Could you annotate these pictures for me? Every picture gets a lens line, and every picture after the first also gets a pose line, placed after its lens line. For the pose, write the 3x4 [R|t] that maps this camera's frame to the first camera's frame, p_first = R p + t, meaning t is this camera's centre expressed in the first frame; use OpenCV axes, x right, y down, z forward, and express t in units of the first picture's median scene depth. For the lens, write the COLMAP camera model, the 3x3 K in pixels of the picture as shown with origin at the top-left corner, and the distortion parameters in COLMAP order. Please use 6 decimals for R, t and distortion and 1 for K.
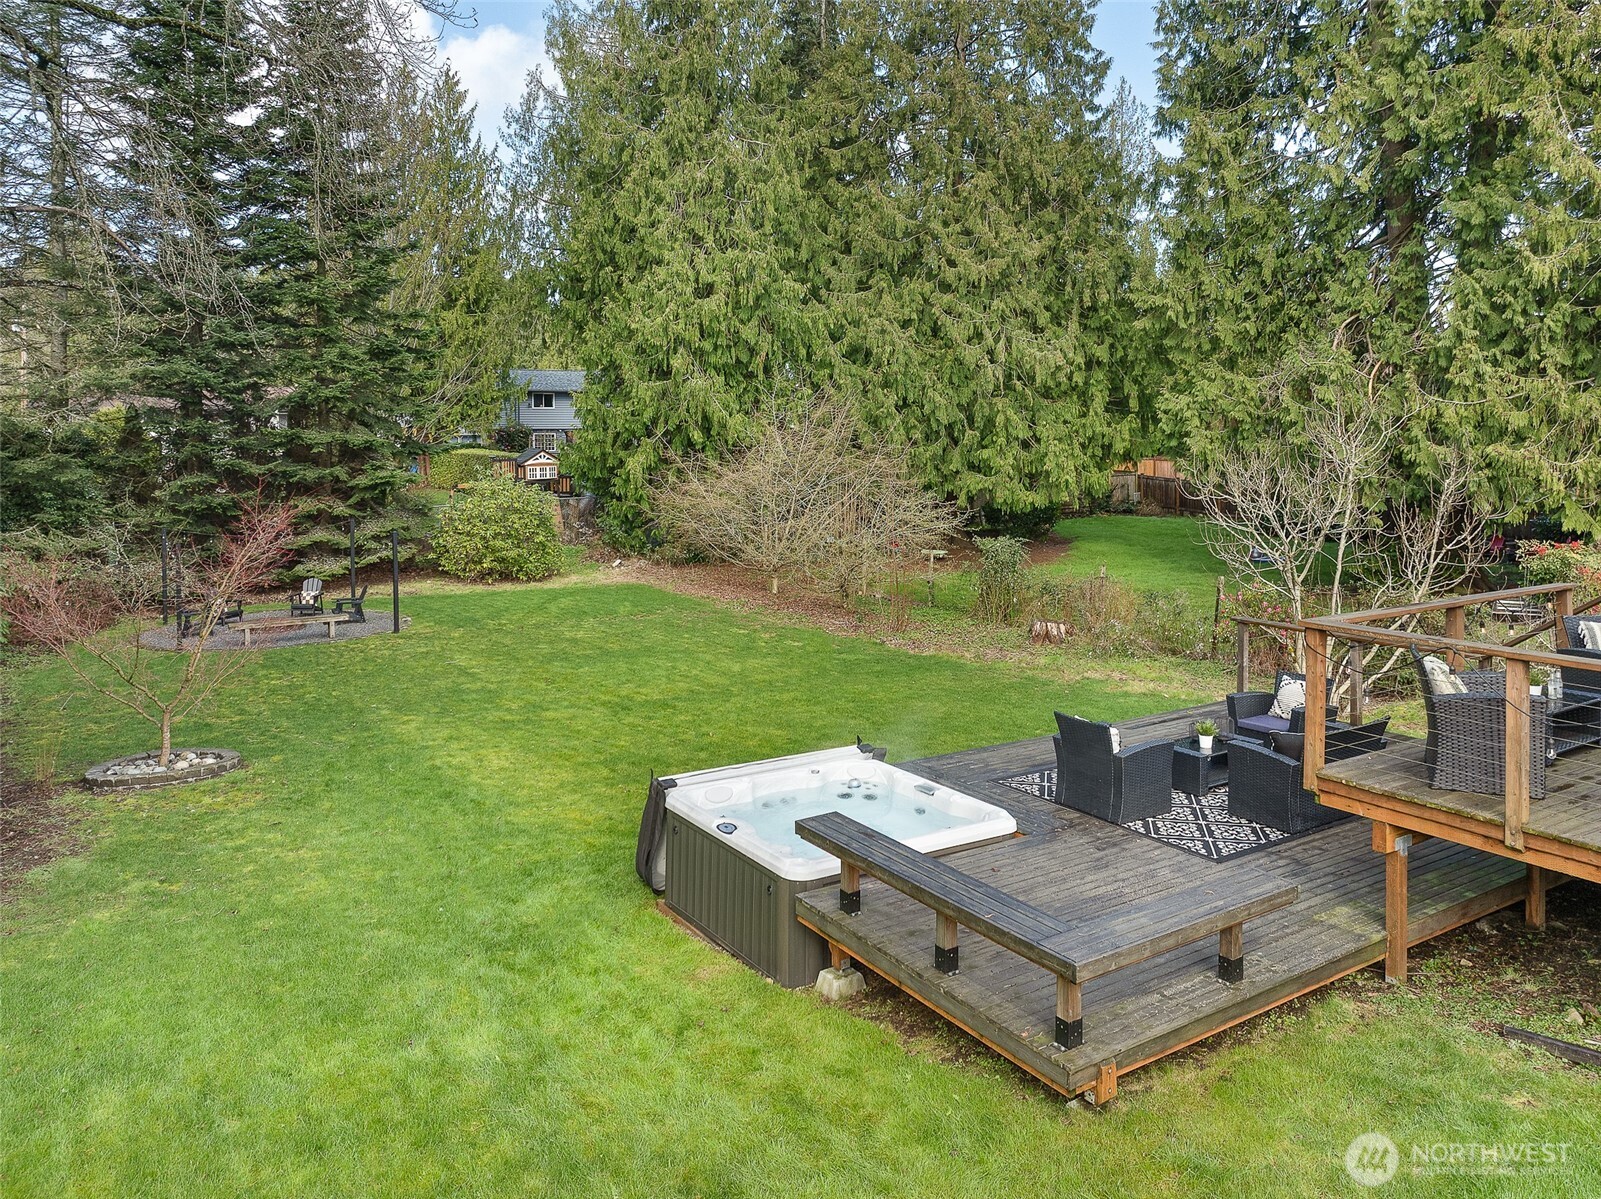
lens RADIAL K [[1171.1, 0, 808.8], [0, 1171.1, 611.2], [0, 0, 1]] dist [-0.025200, 0.000478]
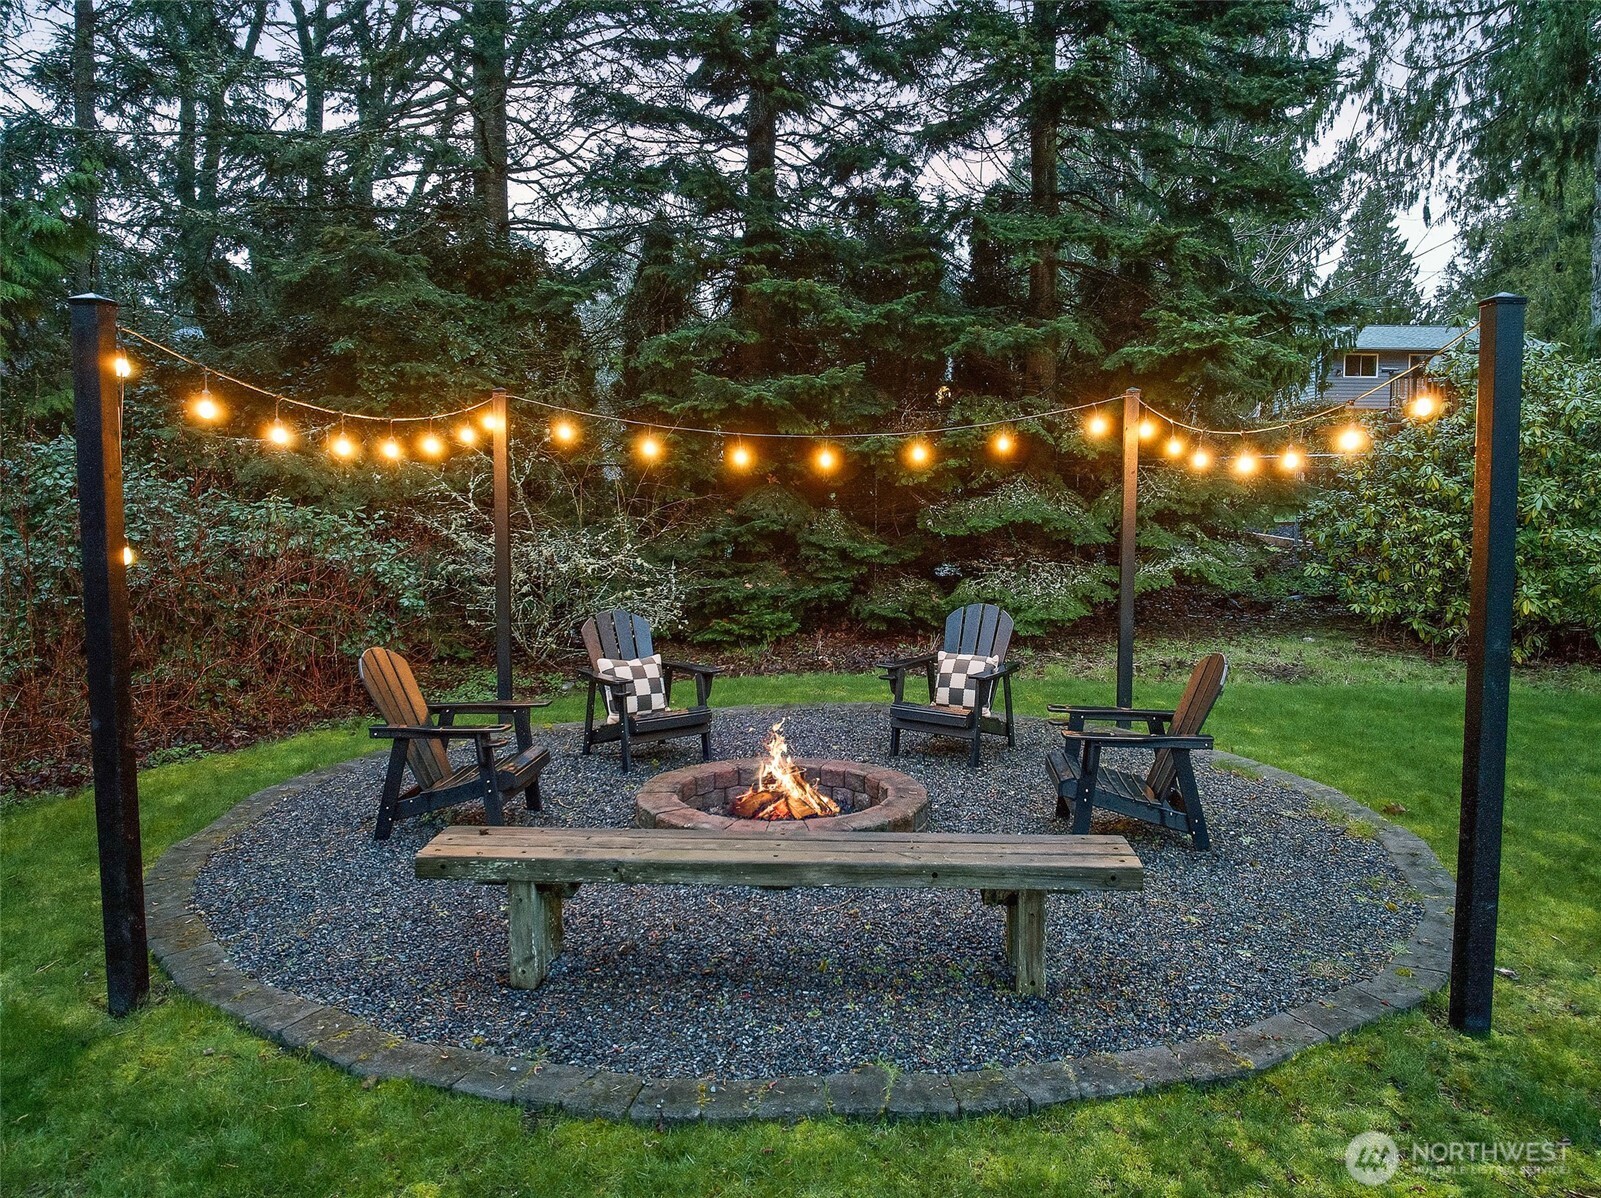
lens RADIAL K [[1171.1, 0, 808.8], [0, 1171.1, 610.7], [0, 0, 1]] dist [-0.025200, 0.000478]
pose [[0.832900, 0.015390, -0.553209, -0.268359], [-0.048719, 0.997771, -0.045593, -0.011524], [0.551275, 0.064927, 0.831794, 0.652598]]
